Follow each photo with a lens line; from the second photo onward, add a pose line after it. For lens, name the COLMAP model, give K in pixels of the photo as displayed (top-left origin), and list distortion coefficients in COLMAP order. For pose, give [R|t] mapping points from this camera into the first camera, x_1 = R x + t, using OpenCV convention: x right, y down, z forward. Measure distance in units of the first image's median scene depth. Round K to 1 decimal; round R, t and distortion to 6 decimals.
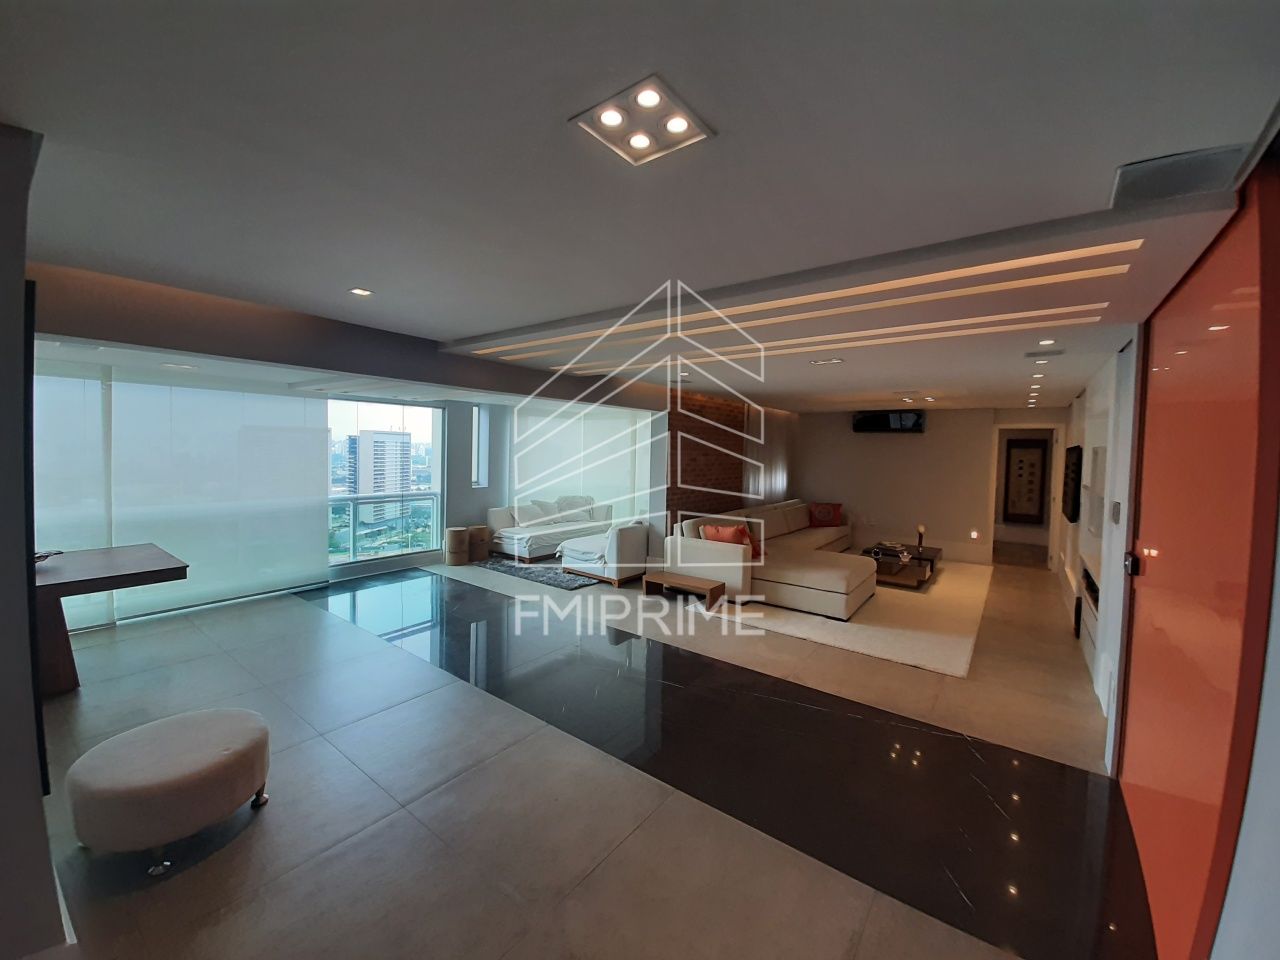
lens RADIAL K [[511.1, 0, 630.8], [0, 511.1, 473.2], [0, 0, 1]] dist [-0.003217, -0.002271]
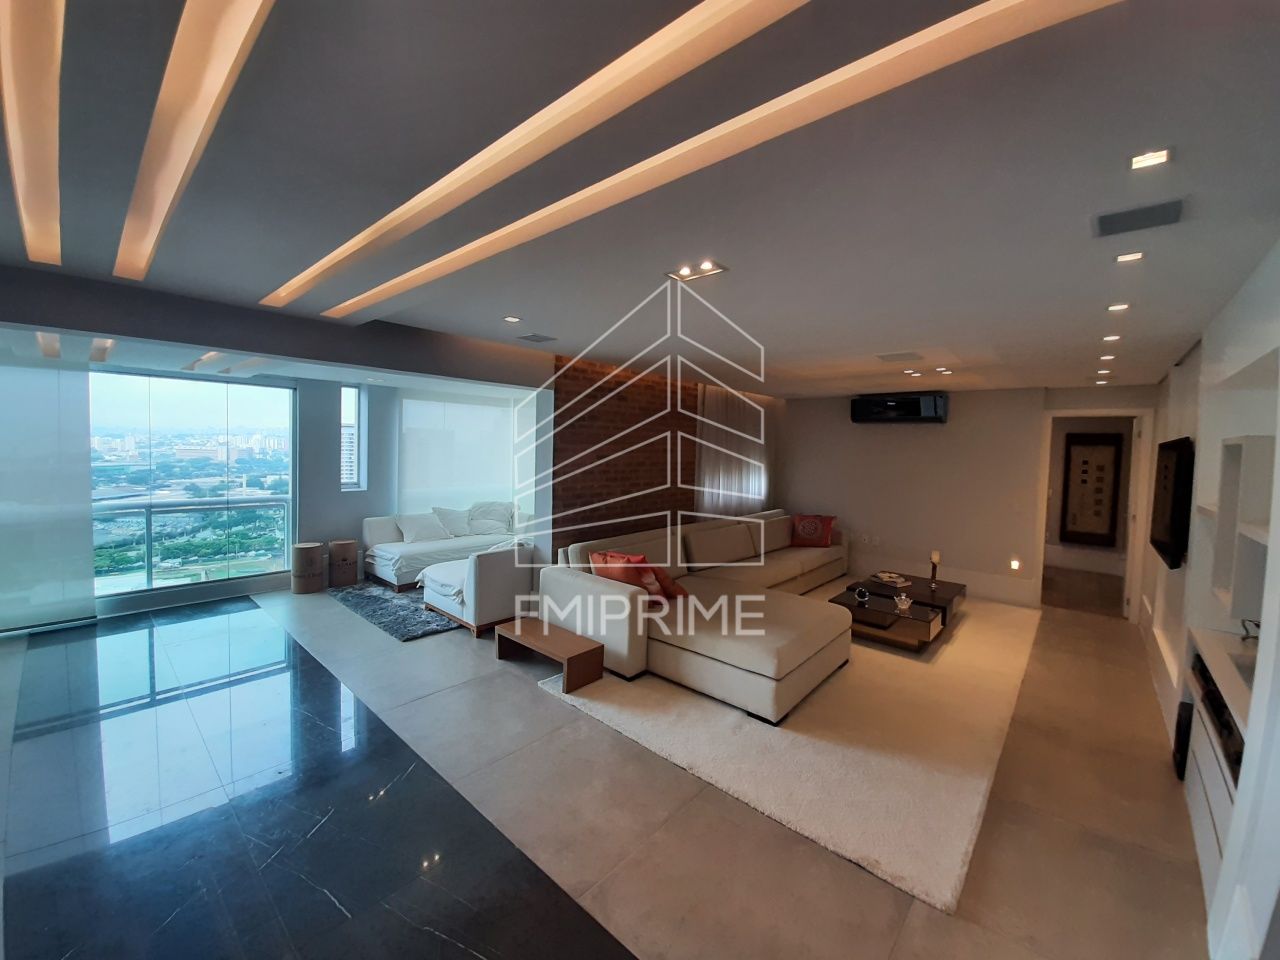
lens RADIAL K [[511.1, 0, 637.6], [0, 511.1, 473.5], [0, 0, 1]] dist [-0.003217, -0.002271]
pose [[0.997566, 0.009280, -0.069113, 0.220674], [-0.008837, 0.999938, 0.006727, -0.009076], [0.069171, -0.006100, 0.997586, 0.284836]]
